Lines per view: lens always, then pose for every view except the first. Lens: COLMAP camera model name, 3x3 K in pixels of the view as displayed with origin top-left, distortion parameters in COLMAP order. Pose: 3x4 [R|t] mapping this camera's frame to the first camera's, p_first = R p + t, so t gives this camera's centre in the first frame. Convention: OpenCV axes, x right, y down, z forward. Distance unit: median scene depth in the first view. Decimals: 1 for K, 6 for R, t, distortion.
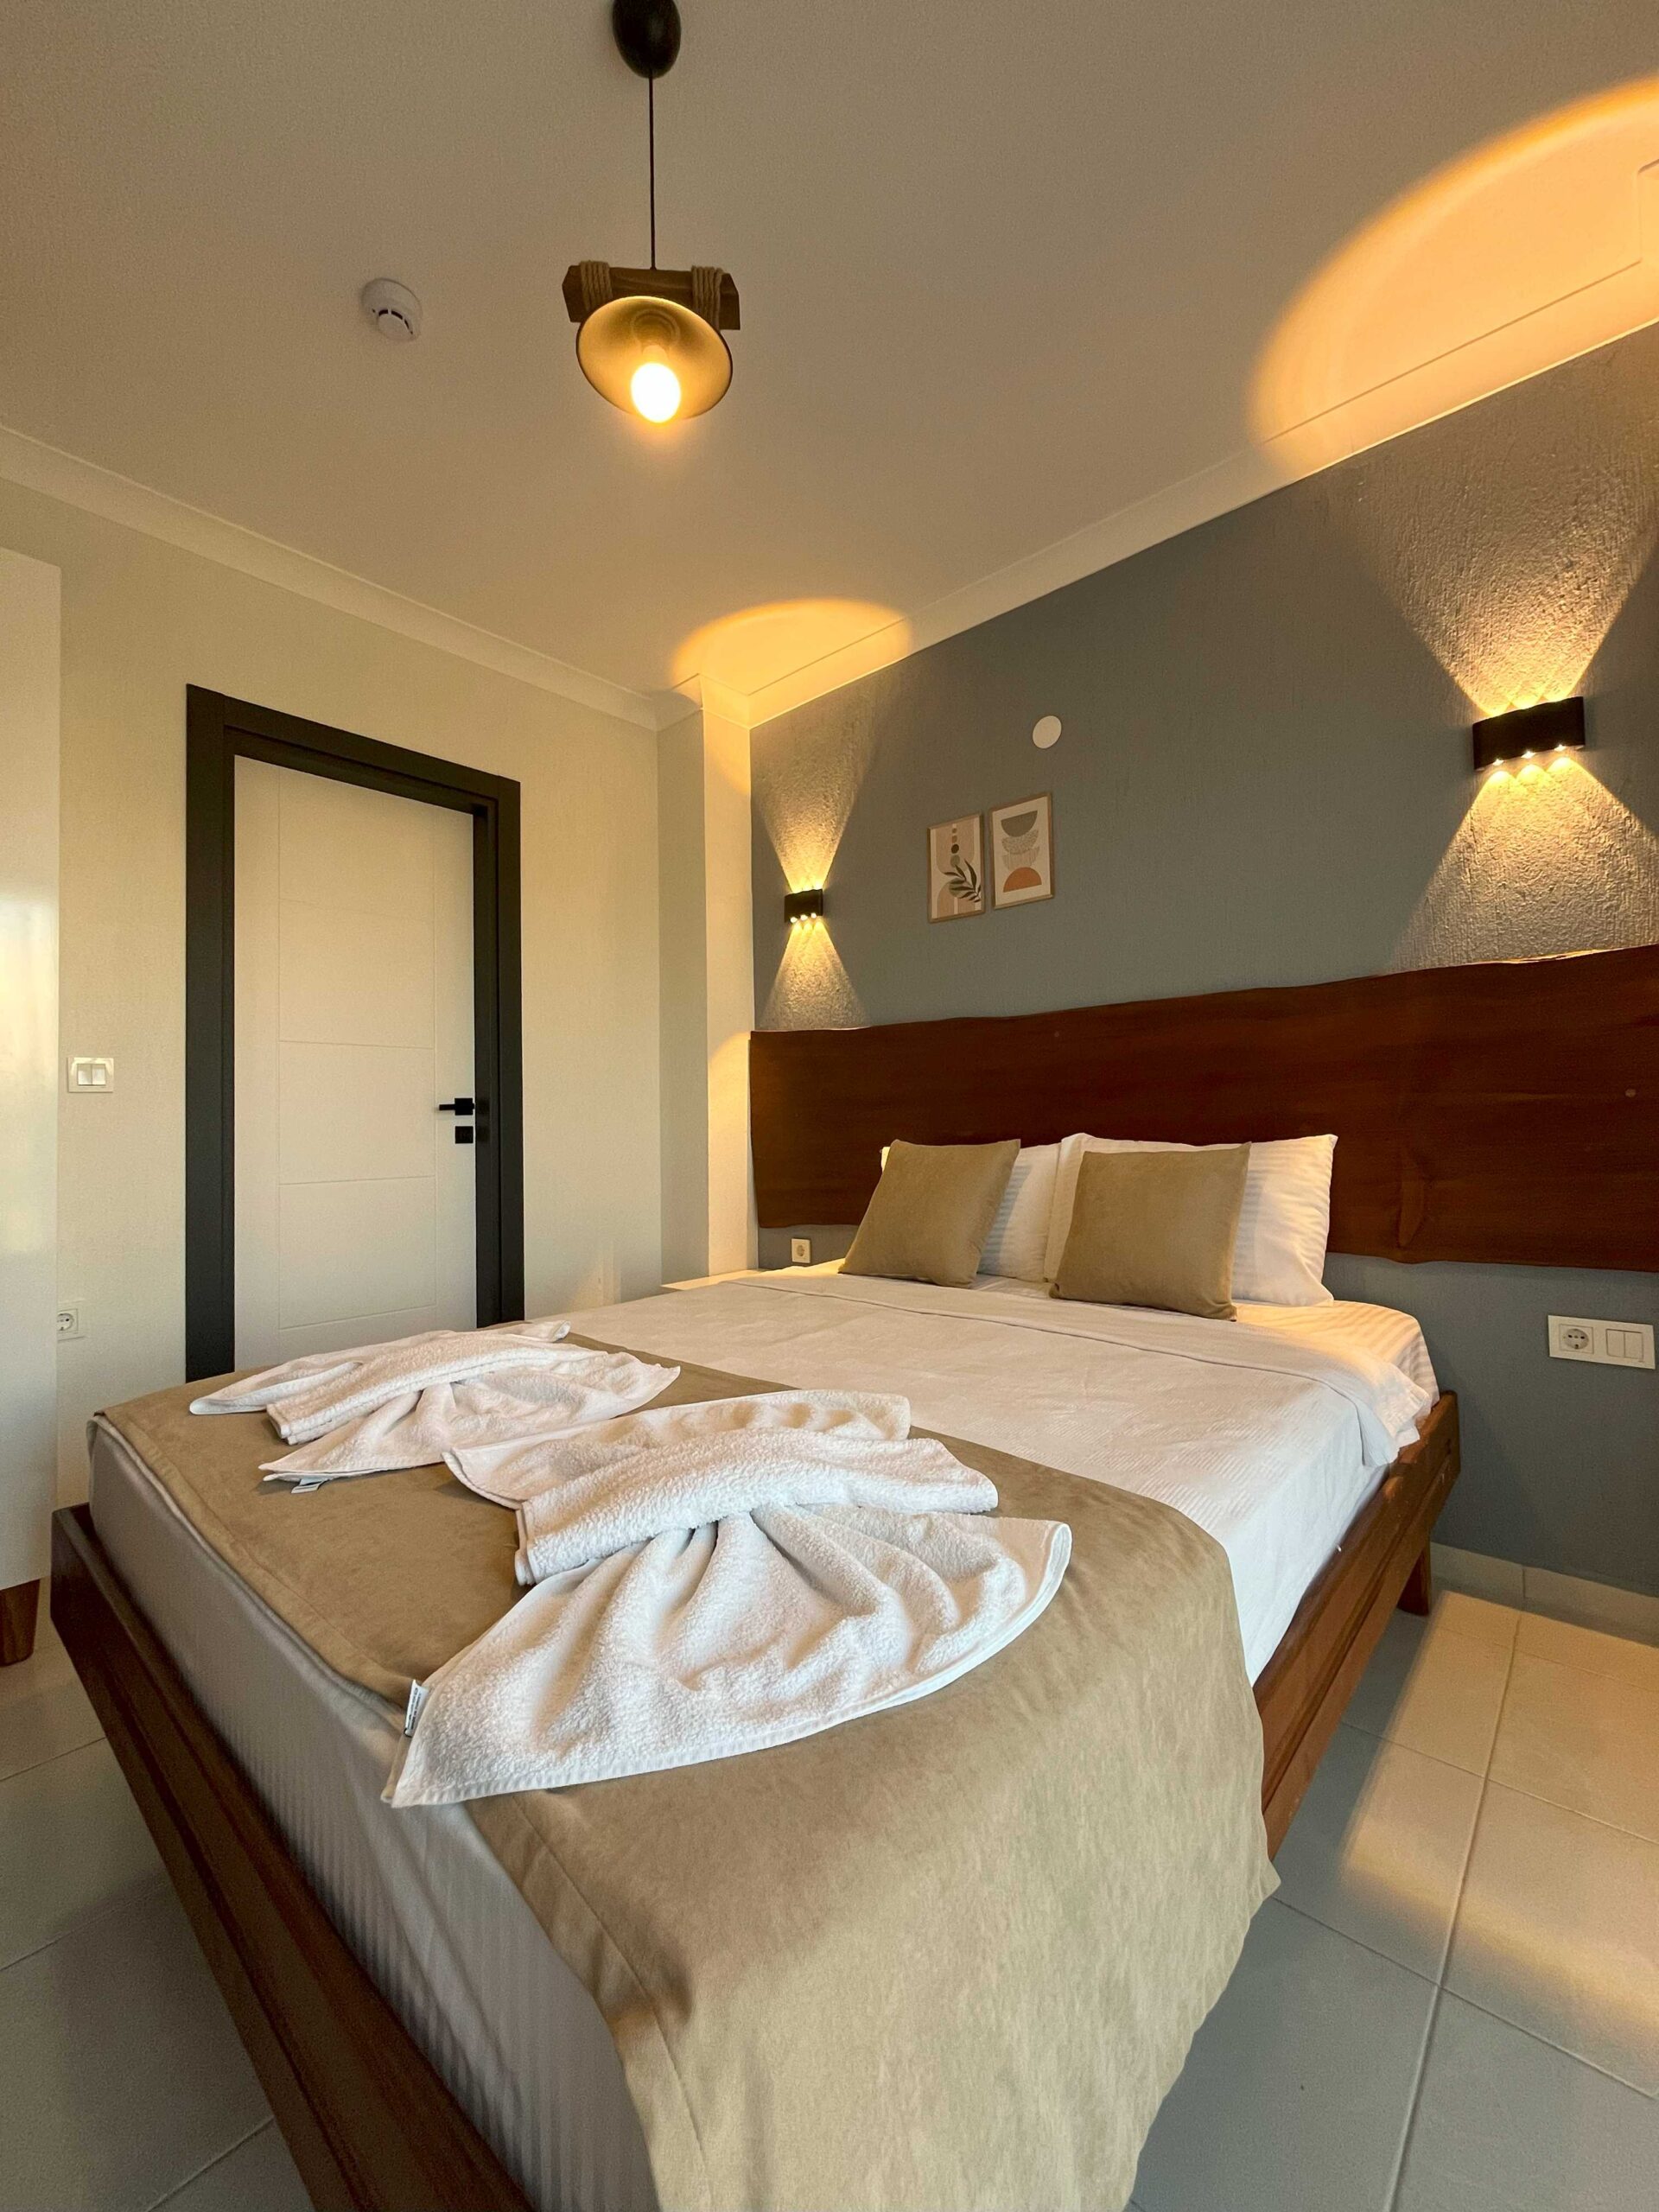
lens RADIAL K [[897.3, 0, 830.6], [0, 897.3, 1103.2], [0, 0, 1]] dist [-0.002696, -0.000389]
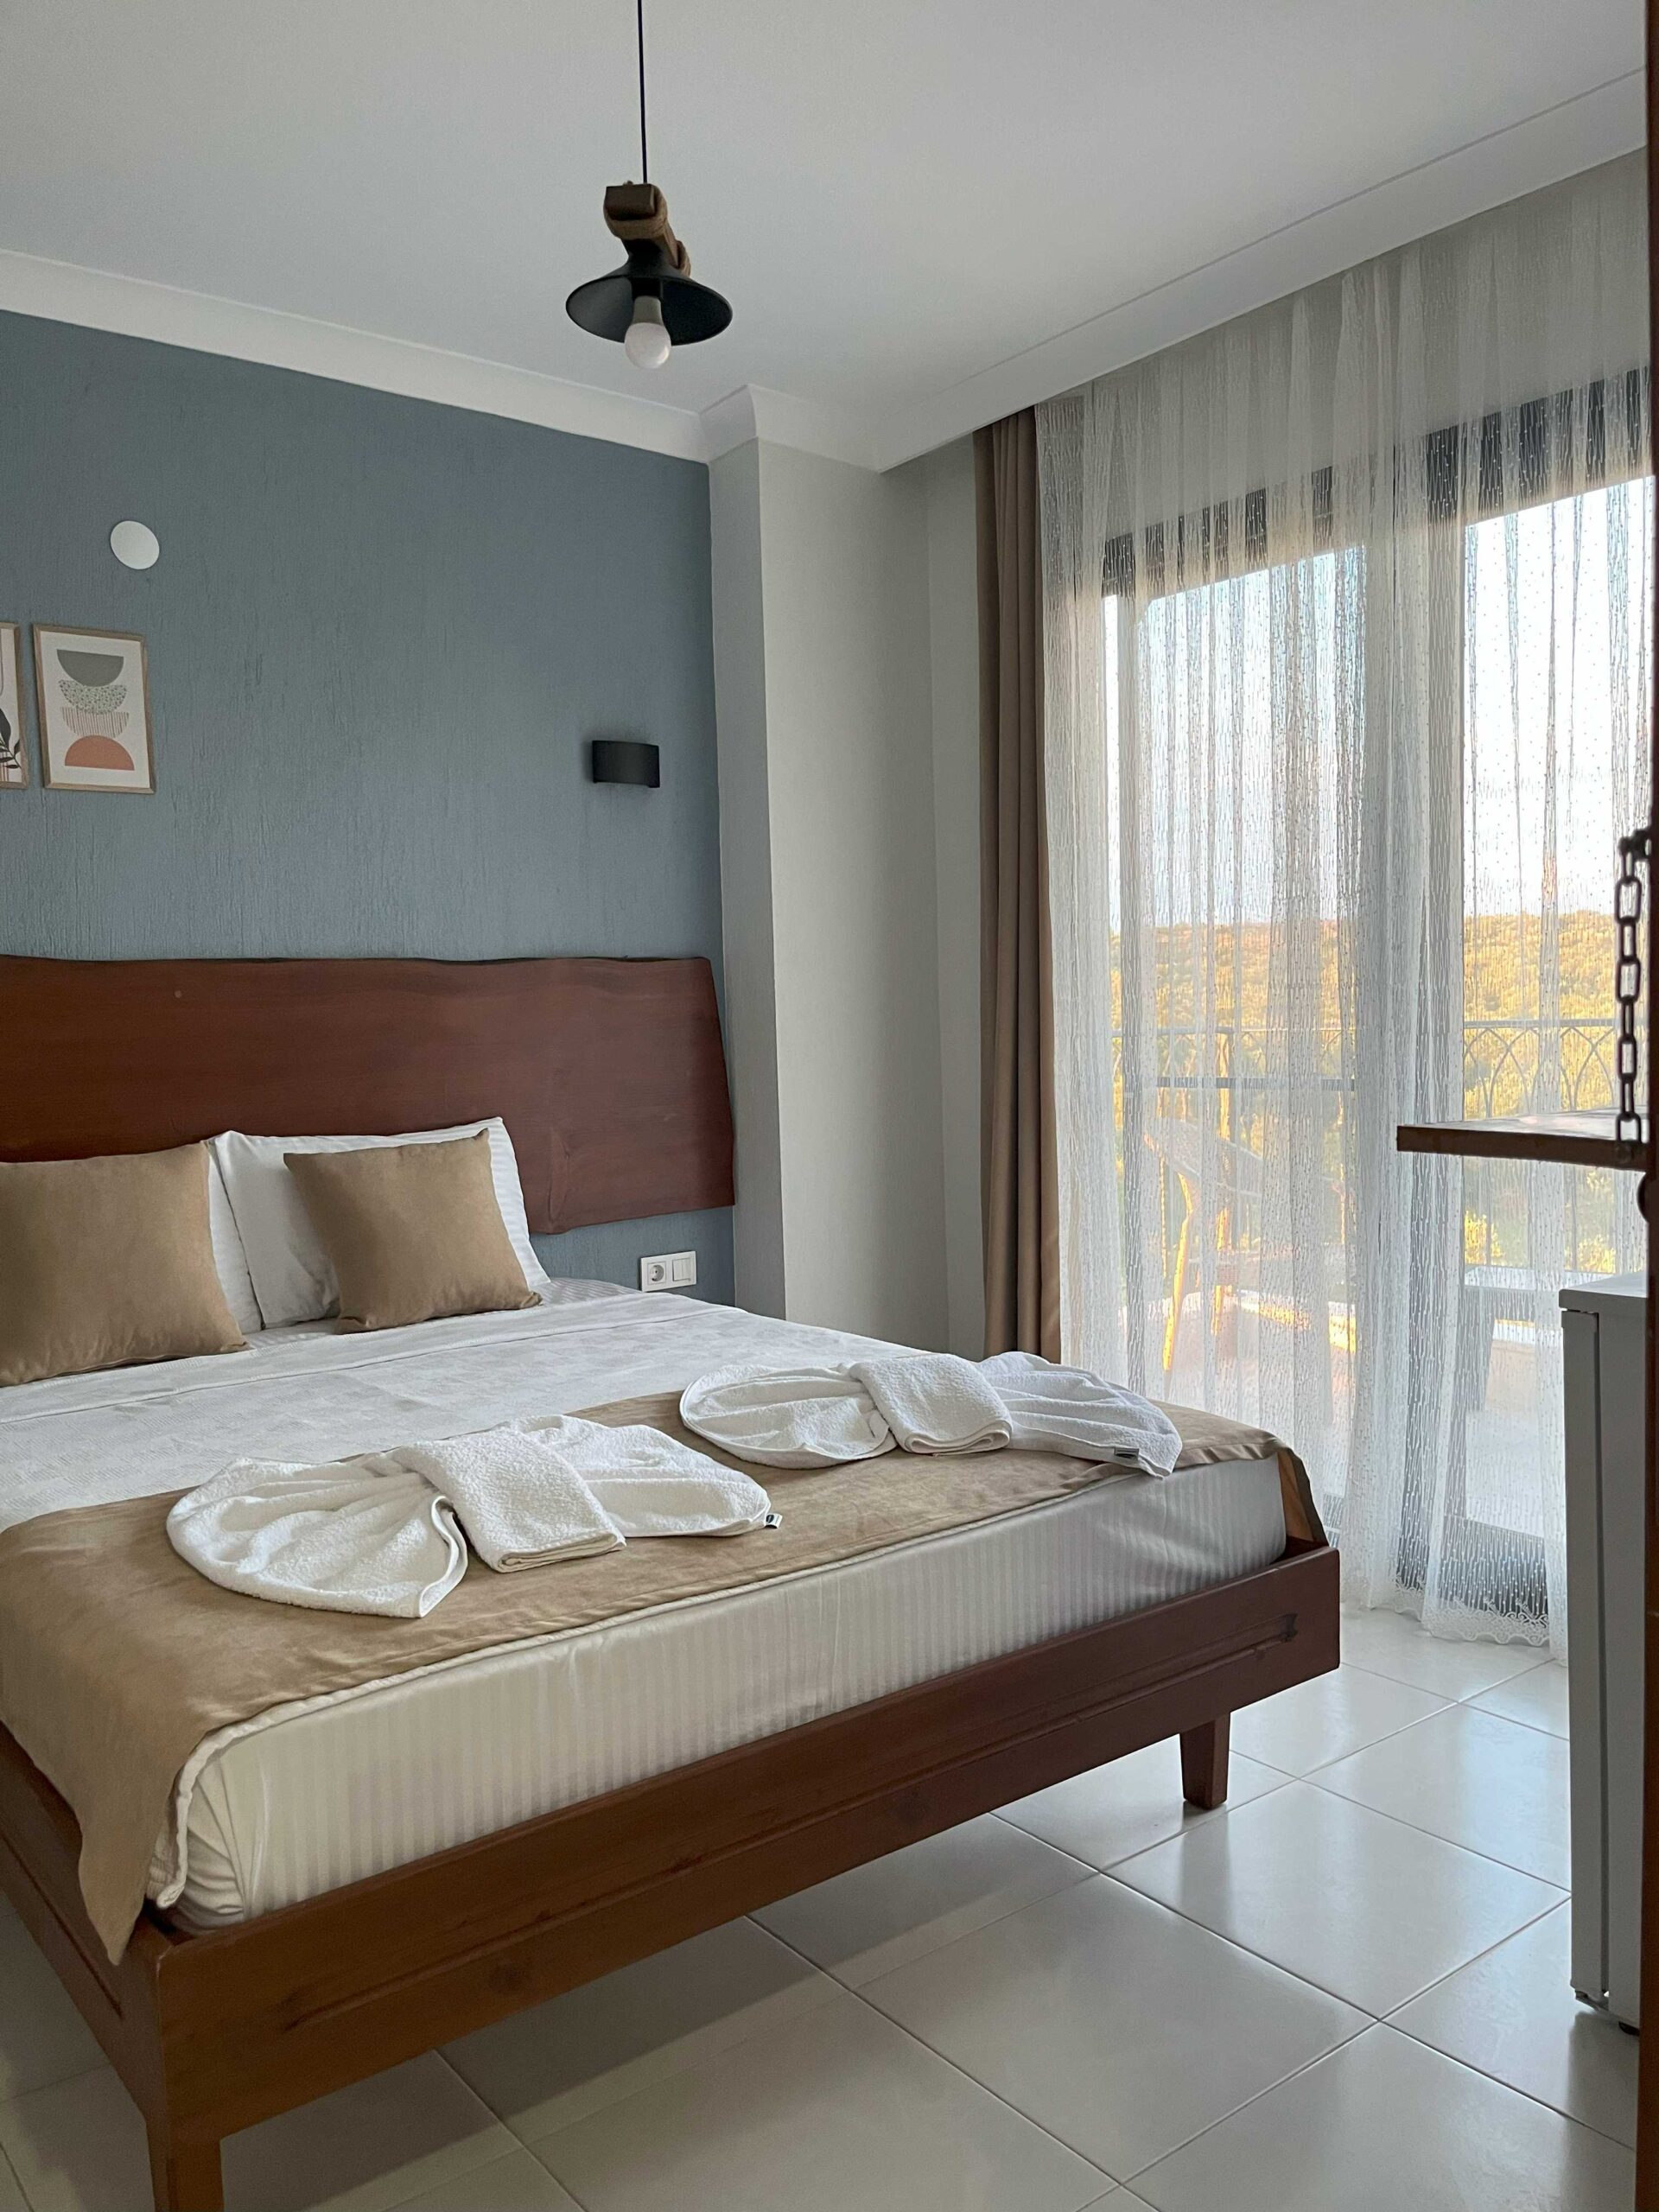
lens RADIAL K [[1696.7, 0, 850.7], [0, 1696.7, 1095.1], [0, 0, 1]] dist [0.096980, -0.123546]
pose [[0.170347, -0.033979, 0.984798, -0.935025], [0.001239, 0.999412, 0.034269, -0.040150], [-0.985383, -0.004618, 0.170289, 0.232591]]
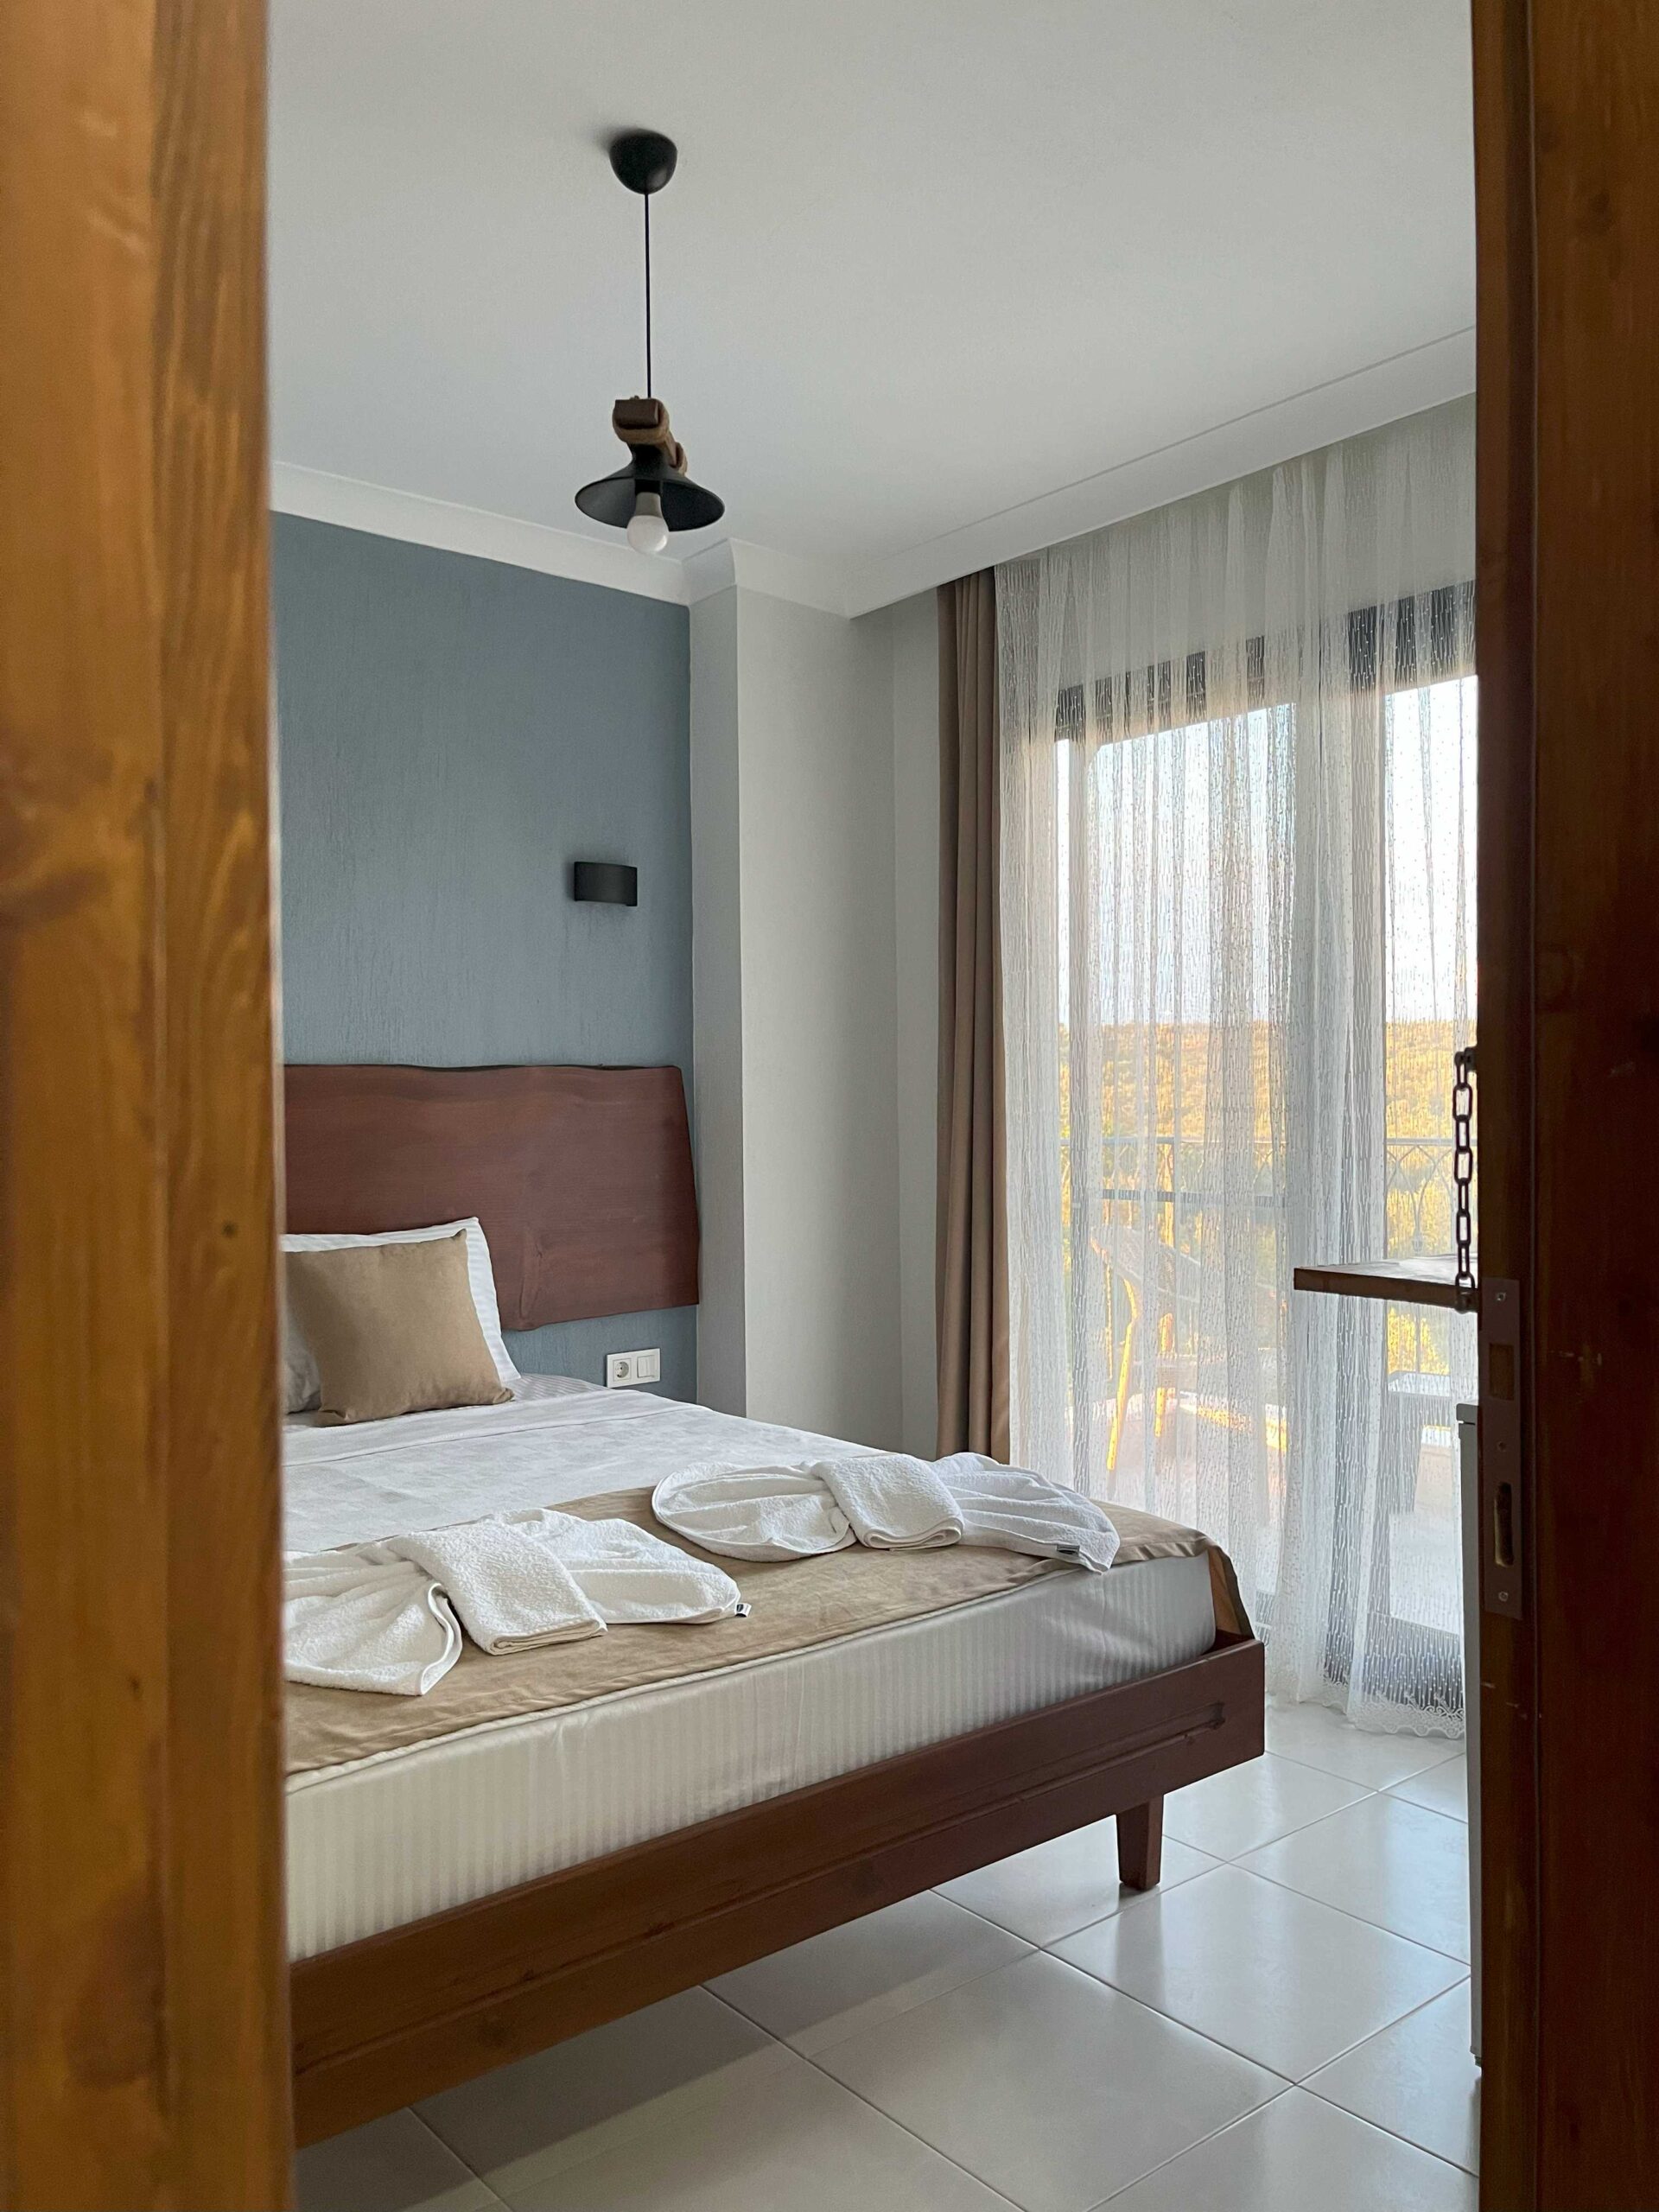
lens RADIAL K [[1696.7, 0, 850.7], [0, 1696.7, 1095.1], [0, 0, 1]] dist [0.096980, -0.123546]
pose [[0.143618, 0.020701, 0.989417, -1.010719], [-0.015746, 0.999702, -0.018631, -0.057751], [-0.989508, -0.012904, 0.143901, 0.228035]]
